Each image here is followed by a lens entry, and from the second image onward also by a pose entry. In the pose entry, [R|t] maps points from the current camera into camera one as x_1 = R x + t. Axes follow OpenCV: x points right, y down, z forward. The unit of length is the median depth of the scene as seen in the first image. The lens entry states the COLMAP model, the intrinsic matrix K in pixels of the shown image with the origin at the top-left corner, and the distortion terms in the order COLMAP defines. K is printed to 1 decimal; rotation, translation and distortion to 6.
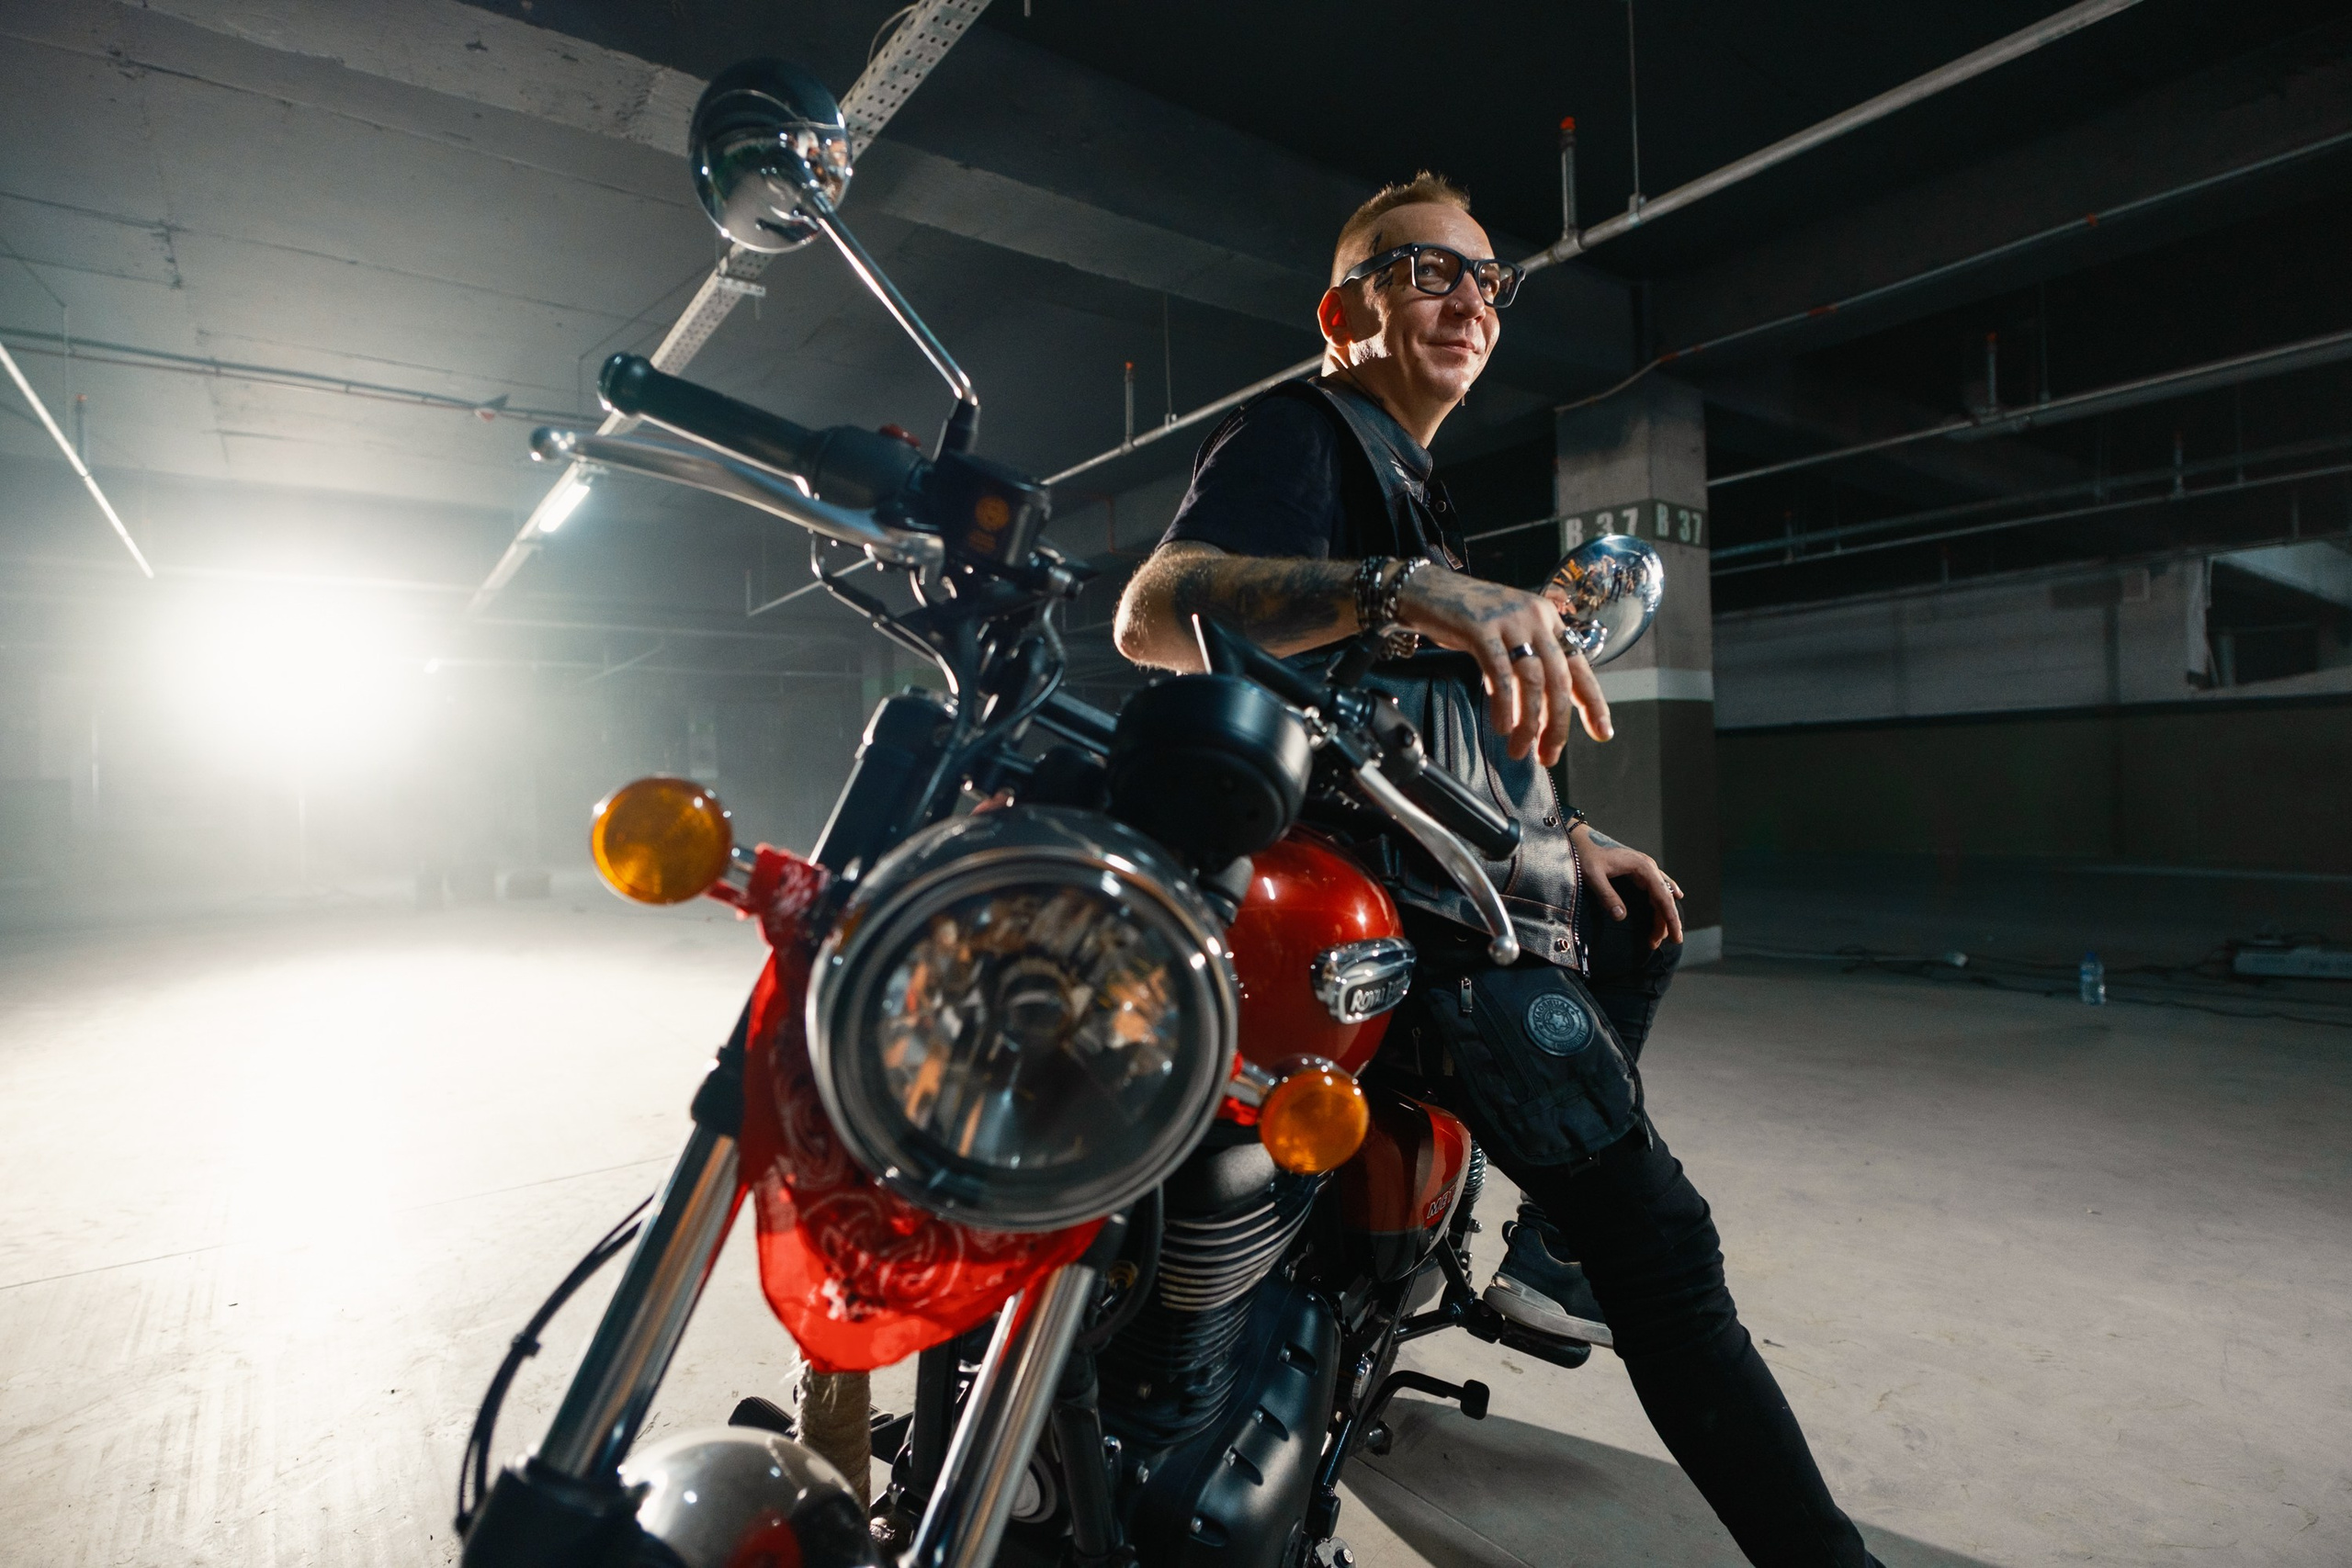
lens RADIAL K [[1149.9, 0, 1150.9], [0, 1149.9, 783.5], [0, 0, 1]] dist [-0.000669, 0.000351]
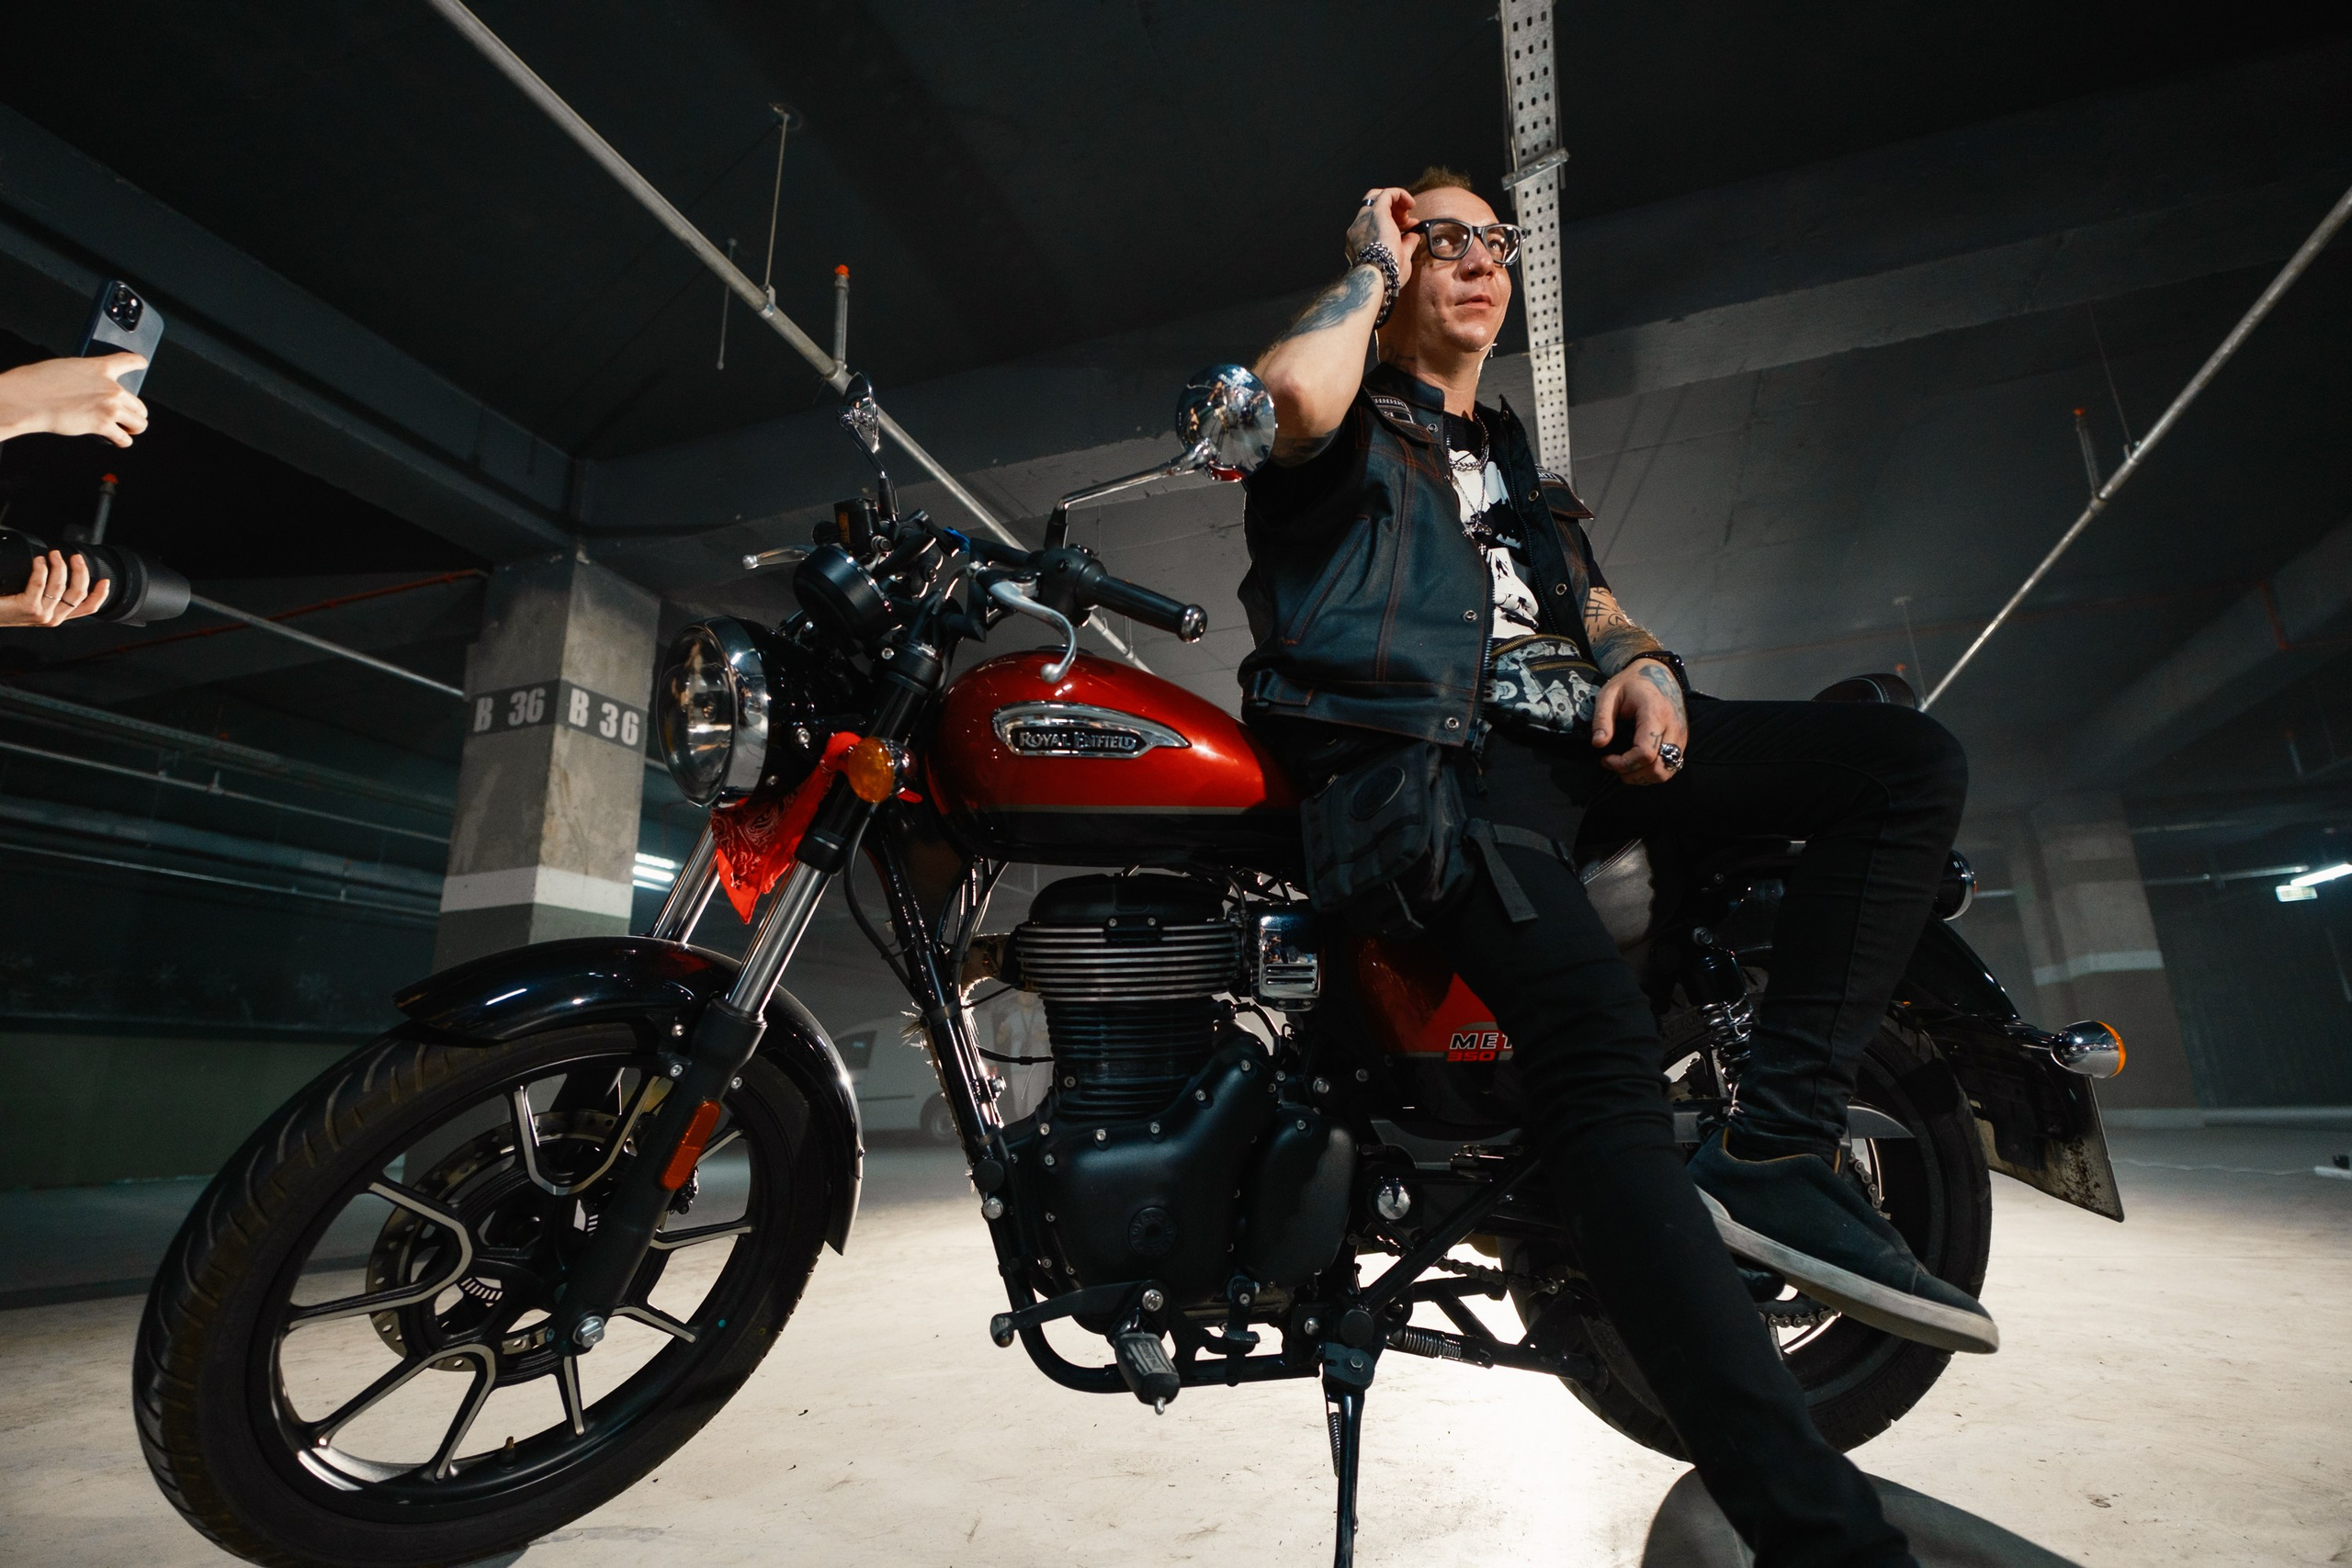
lens RADIAL K [[1149.9, 0, 1175.5], [0, 1149.9, 782.4], [0, 0, 1]] dist [-0.000669, 0.000351]
pose [[0.573401, -0.209907, -0.791928, 0.322347], [0.014658, 0.969095, -0.246254, 0.134243], [0.819143, 0.129594, 0.558757, 0.074159]]
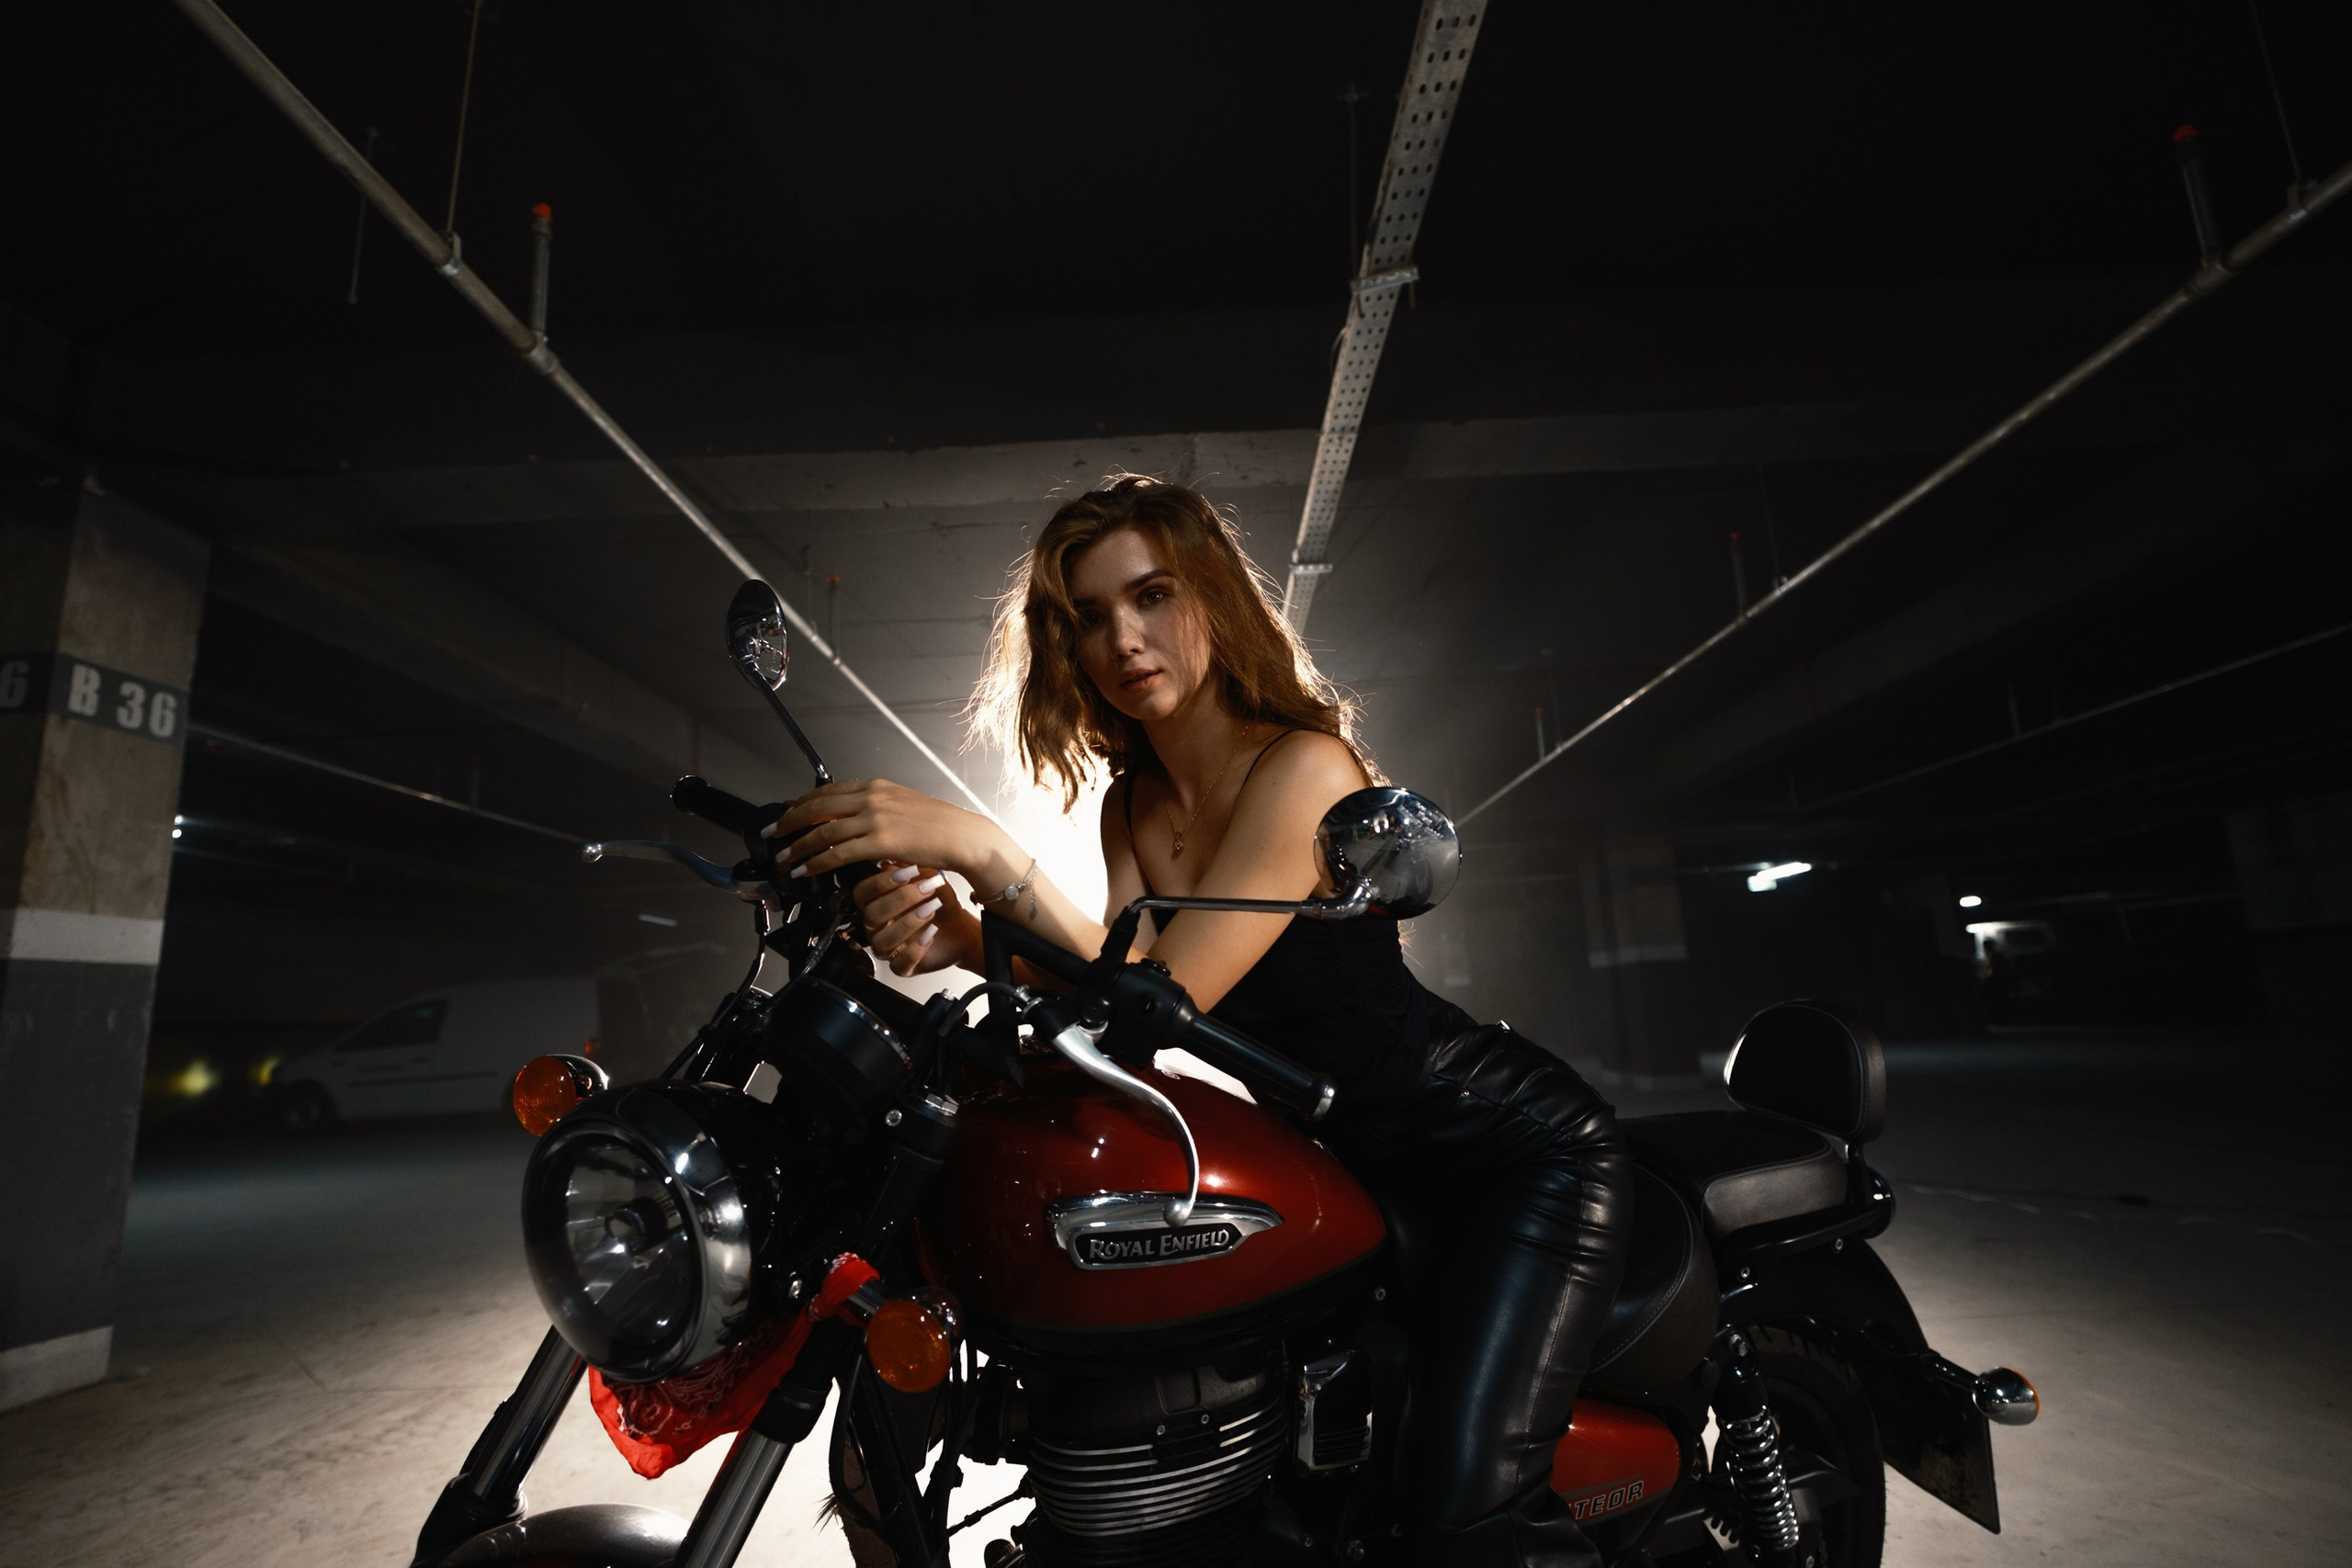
lens RADIAL K [[1149.9, 0, 1166.6], [0, 1149.9, 782.0], [0, 0, 1]] dist [-0.000669, 0.000351]
pose [[0.800195, -0.129332, -0.585629, 0.207756], [0.023749, 0.982538, -0.184538, -0.010245], [0.599270, 0.133758, 0.789294, 0.024846]]
